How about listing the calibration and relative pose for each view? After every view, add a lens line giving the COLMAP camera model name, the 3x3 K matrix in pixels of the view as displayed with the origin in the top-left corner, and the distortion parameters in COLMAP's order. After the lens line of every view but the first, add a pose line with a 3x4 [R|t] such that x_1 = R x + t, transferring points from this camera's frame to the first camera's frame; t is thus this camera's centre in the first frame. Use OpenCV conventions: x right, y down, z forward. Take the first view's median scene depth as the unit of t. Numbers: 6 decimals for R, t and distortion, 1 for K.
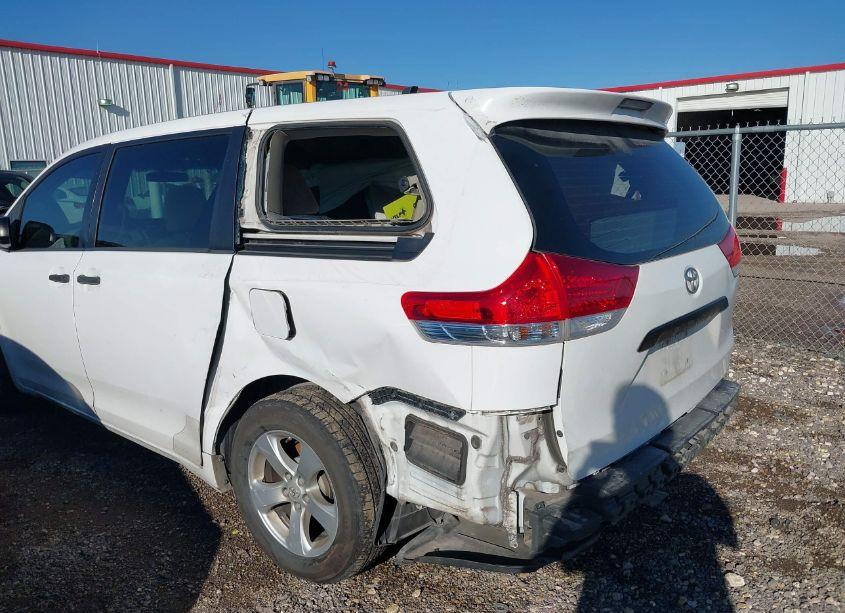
lens RADIAL K [[716.2, 0, 439.6], [0, 716.2, 358.2], [0, 0, 1]] dist [-0.000149, -0.000978]
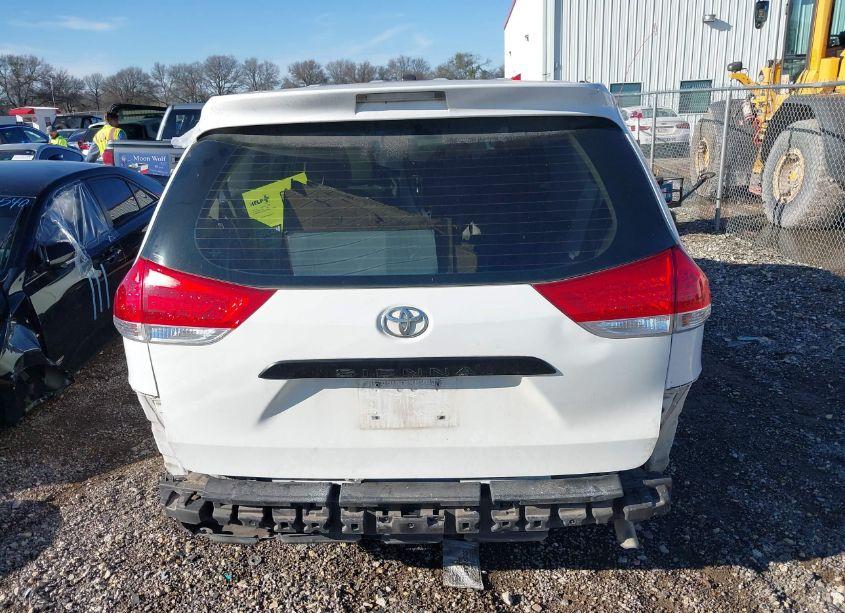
lens RADIAL K [[716.0, 0, 419.8], [0, 716.0, 367.9], [0, 0, 1]] dist [0.007395, -0.001734]
pose [[0.587167, 0.276416, -0.760808, 0.978247], [-0.172707, 0.961027, 0.215870, -0.230623], [0.790827, 0.004645, 0.612023, 0.499932]]
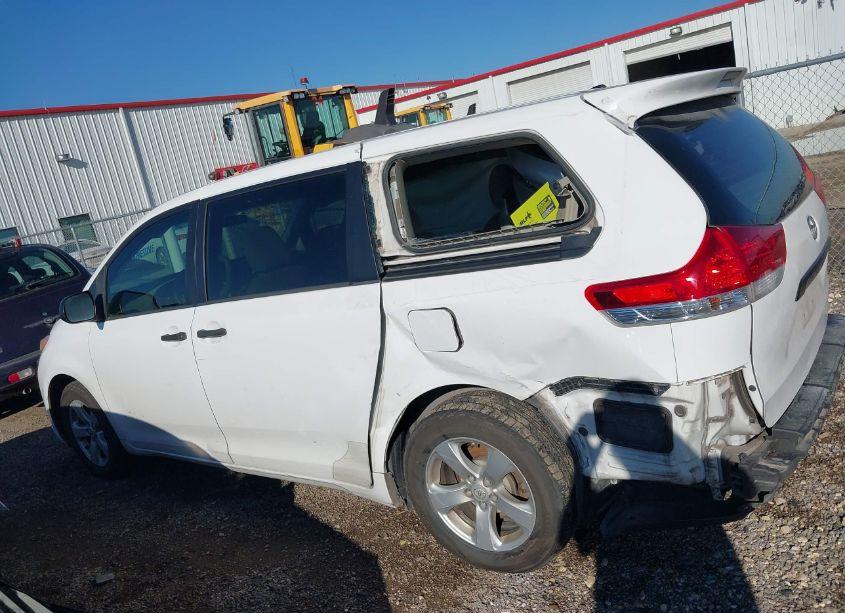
lens RADIAL K [[716.1, 0, 427.7], [0, 716.1, 362.4], [0, 0, 1]] dist [-0.000853, 0.015573]
pose [[0.981983, -0.187247, 0.025437, -0.273954], [0.186699, 0.982160, 0.022485, -0.041250], [-0.029194, -0.017331, 0.999424, -0.061018]]
